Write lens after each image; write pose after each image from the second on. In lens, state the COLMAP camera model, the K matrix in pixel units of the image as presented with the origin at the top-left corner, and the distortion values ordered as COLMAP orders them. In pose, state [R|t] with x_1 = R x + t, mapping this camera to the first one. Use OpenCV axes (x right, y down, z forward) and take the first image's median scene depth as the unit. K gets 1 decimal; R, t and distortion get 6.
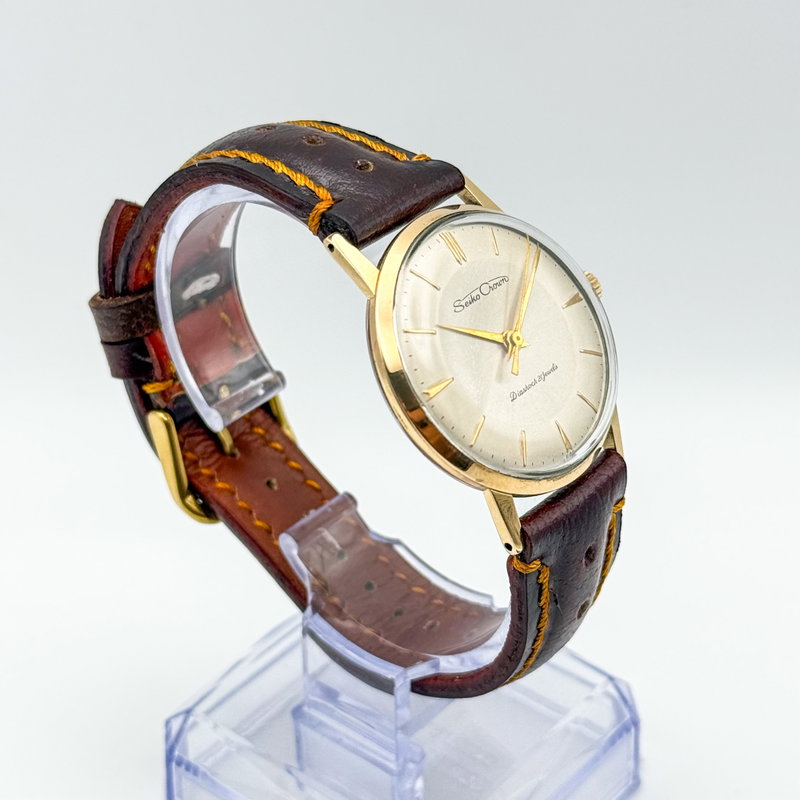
lens RADIAL K [[1986.8, 0, 381.1], [0, 1986.8, 398.2], [0, 0, 1]] dist [0.098199, -1.240722]
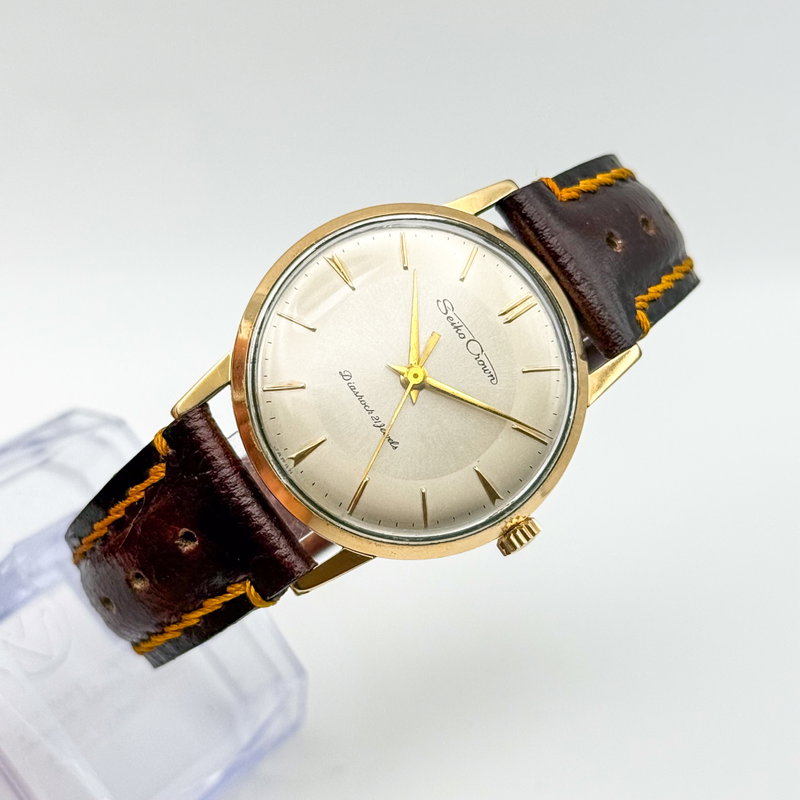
lens RADIAL K [[1986.8, 0, 381.1], [0, 1986.8, 398.2], [0, 0, 1]] dist [0.098199, -1.240722]
pose [[0.013505, 0.744140, -0.667887, 0.563684], [-0.968138, 0.176768, 0.177374, -0.144743], [0.250052, 0.644211, 0.722818, 0.345868]]
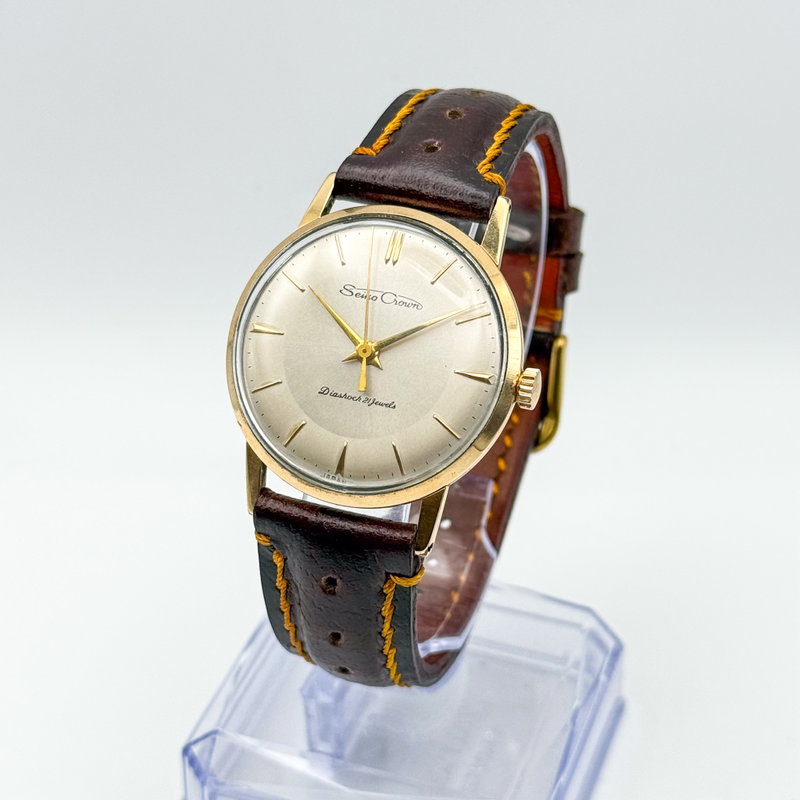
lens RADIAL K [[1986.8, 0, 381.1], [0, 1986.8, 398.2], [0, 0, 1]] dist [0.098199, -1.240722]
pose [[0.344949, 0.543945, -0.764940, 0.745097], [-0.516613, 0.790441, 0.329113, -0.302462], [0.783659, 0.281651, 0.553671, 0.408105]]
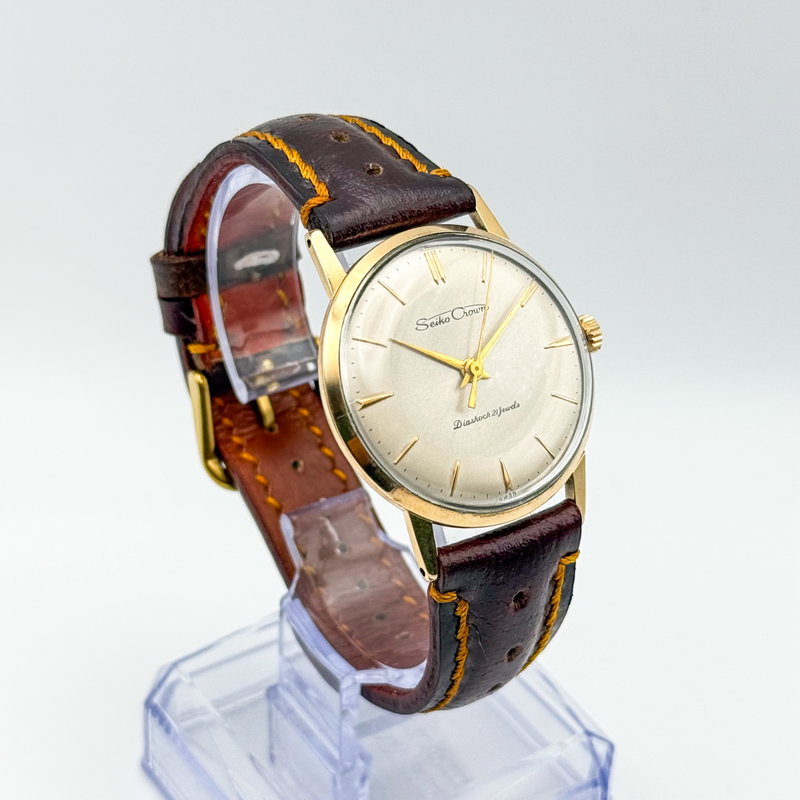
lens RADIAL K [[1986.8, 0, 381.1], [0, 1986.8, 398.2], [0, 0, 1]] dist [0.098199, -1.240722]
pose [[0.951118, 0.201949, -0.233647, 0.226922], [-0.199647, 0.979288, 0.033715, -0.034834], [0.235617, 0.014580, 0.971737, 0.025534]]
